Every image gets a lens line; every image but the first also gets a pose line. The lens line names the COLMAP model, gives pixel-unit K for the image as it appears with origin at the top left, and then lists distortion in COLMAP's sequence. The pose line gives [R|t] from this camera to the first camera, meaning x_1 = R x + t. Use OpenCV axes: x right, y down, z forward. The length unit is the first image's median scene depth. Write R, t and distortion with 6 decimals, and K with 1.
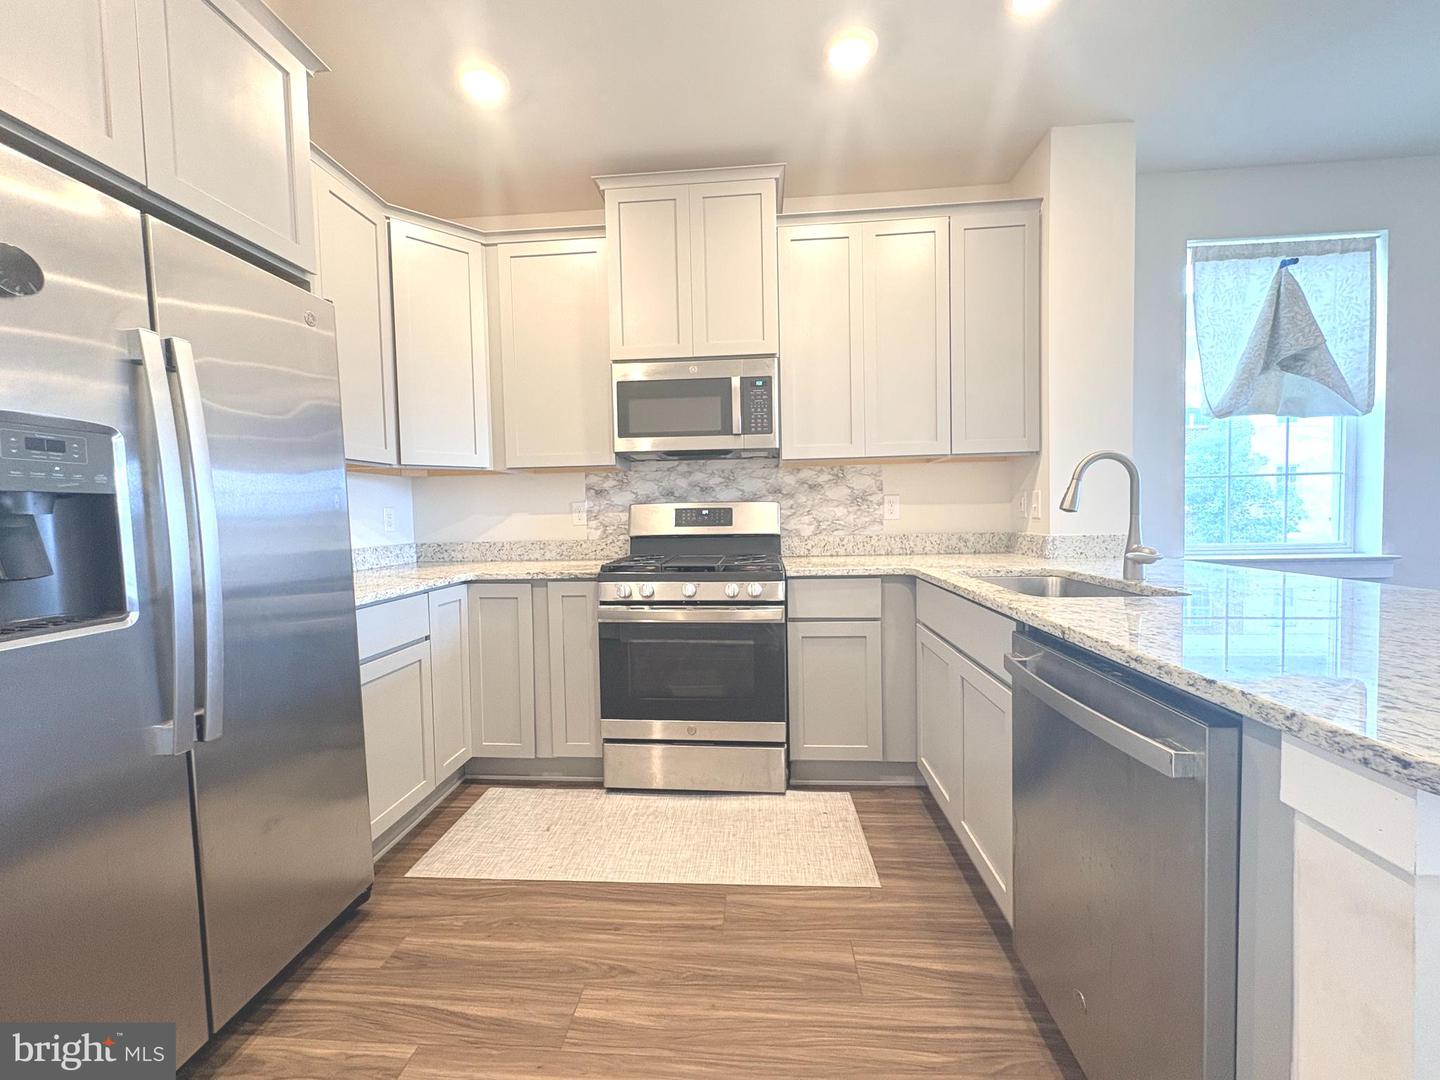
lens RADIAL K [[576.0, 0, 722.7], [0, 576.0, 538.5], [0, 0, 1]] dist [0.001614, 0.000144]
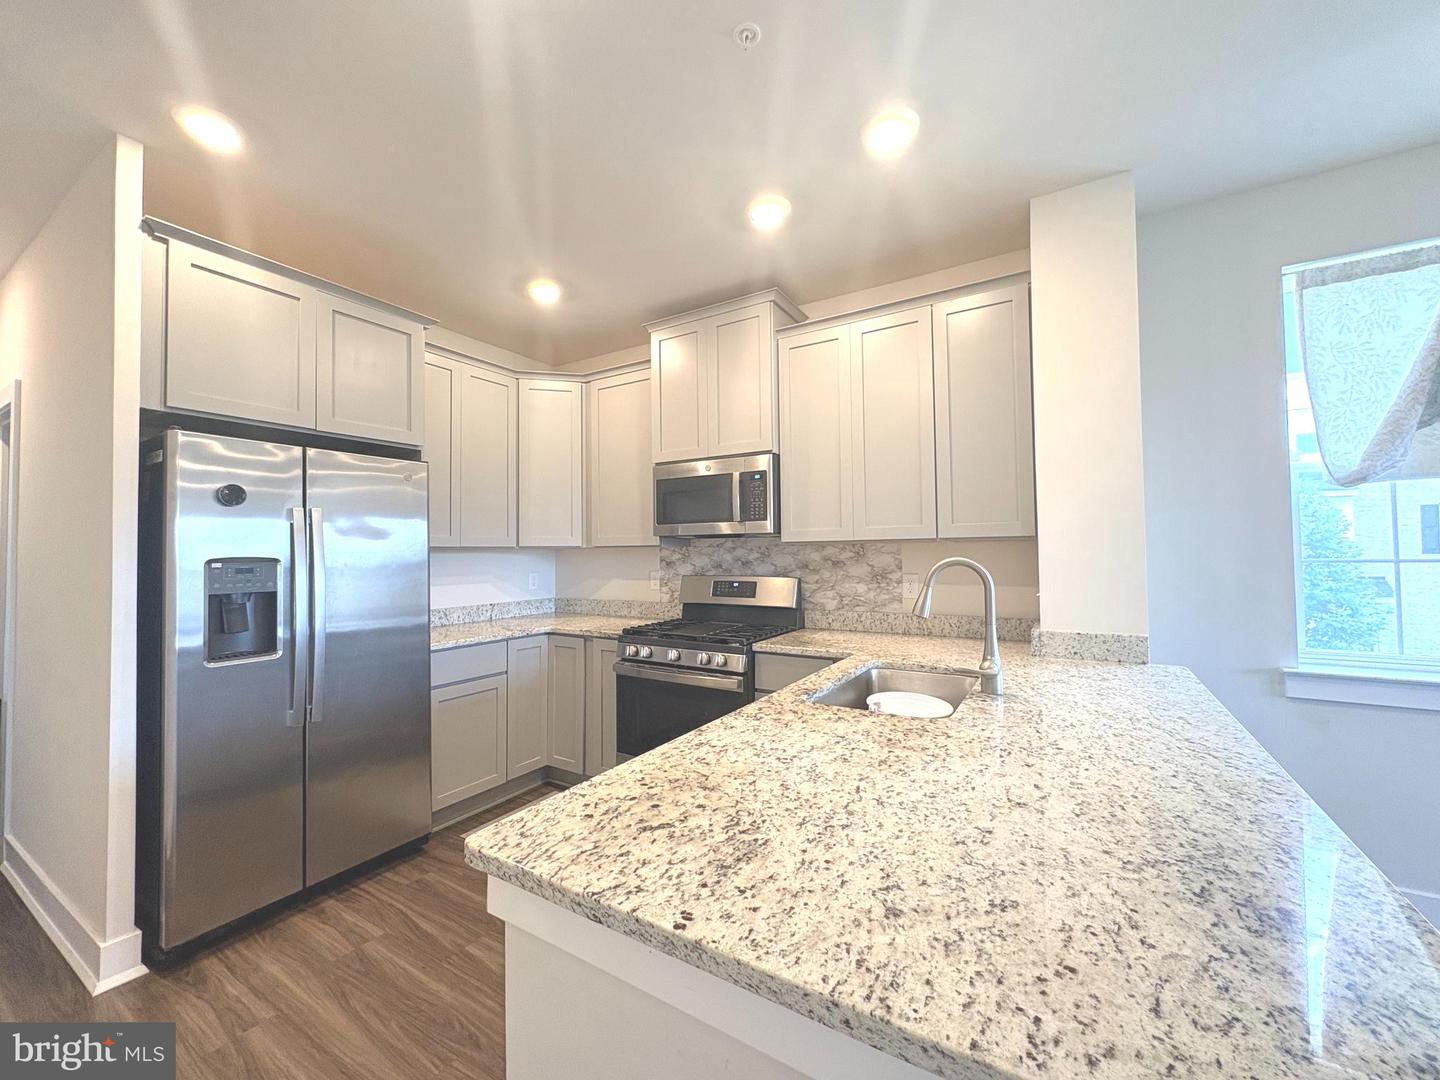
lens RADIAL K [[576.0, 0, 716.3], [0, 576.0, 539.1], [0, 0, 1]] dist [0.001614, 0.000144]
pose [[0.890288, 0.000588, -0.455398, 0.507152], [-0.029512, 0.997972, -0.056405, -0.078485], [0.454441, 0.063656, 0.888499, -0.043563]]
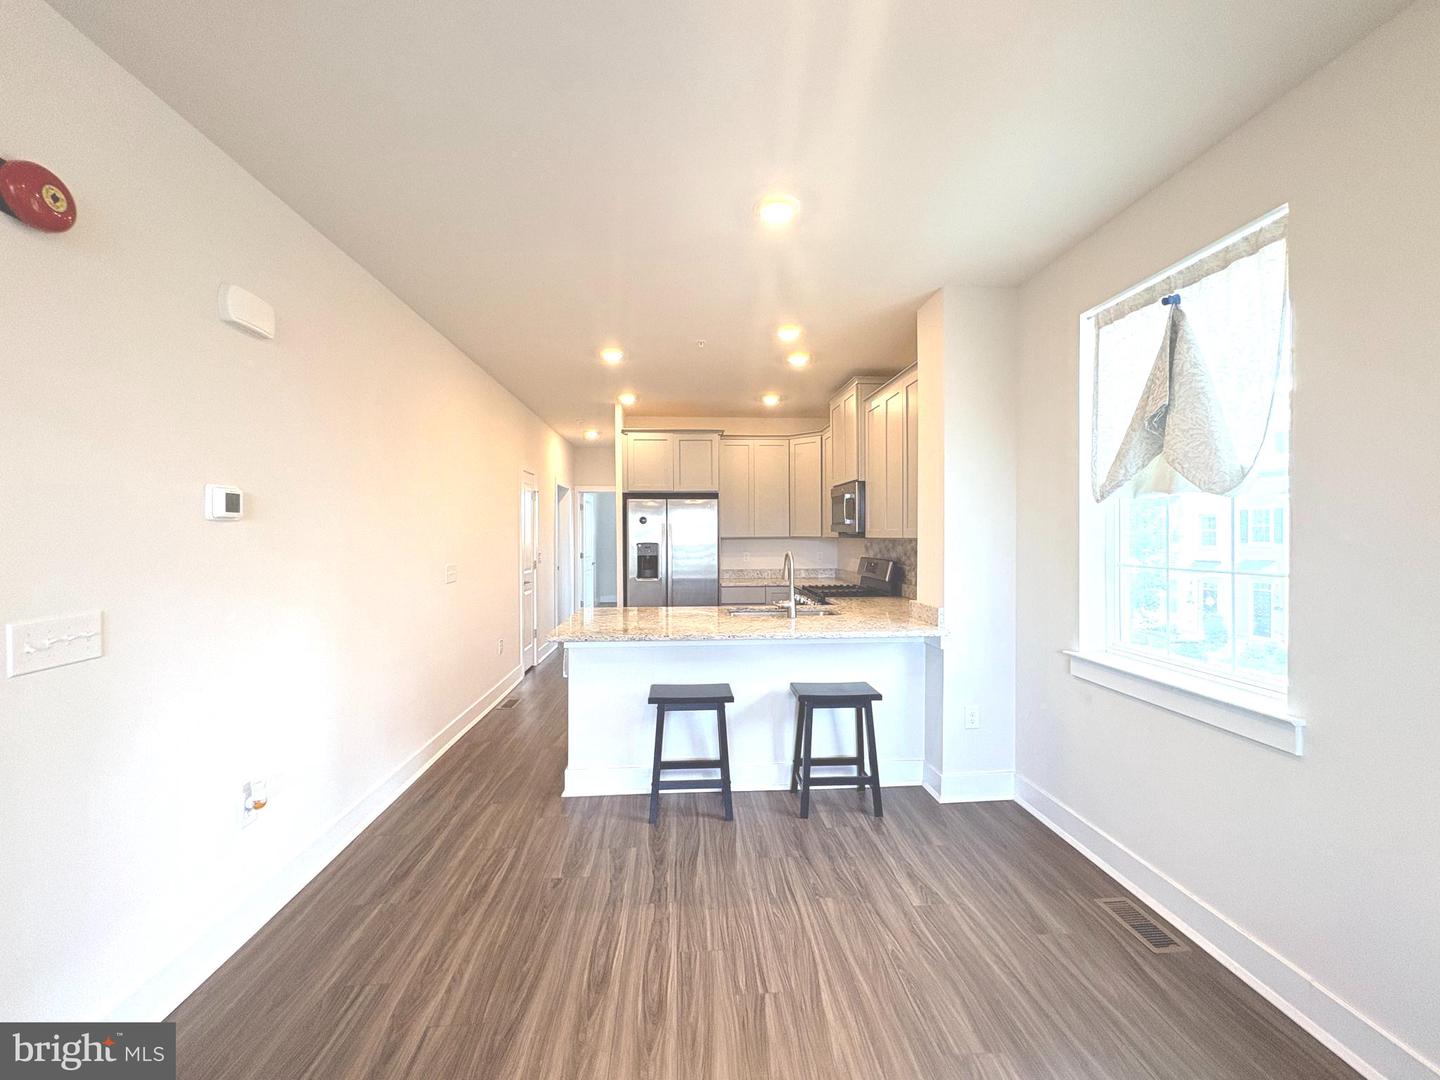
lens RADIAL K [[576.0, 0, 717.7], [0, 576.0, 535.3], [0, 0, 1]] dist [0.001614, 0.000144]
pose [[0.146066, 0.023012, -0.989007, 1.783550], [-0.047119, 0.998757, 0.016279, -0.155270], [0.988152, 0.044223, 0.146969, 0.314381]]
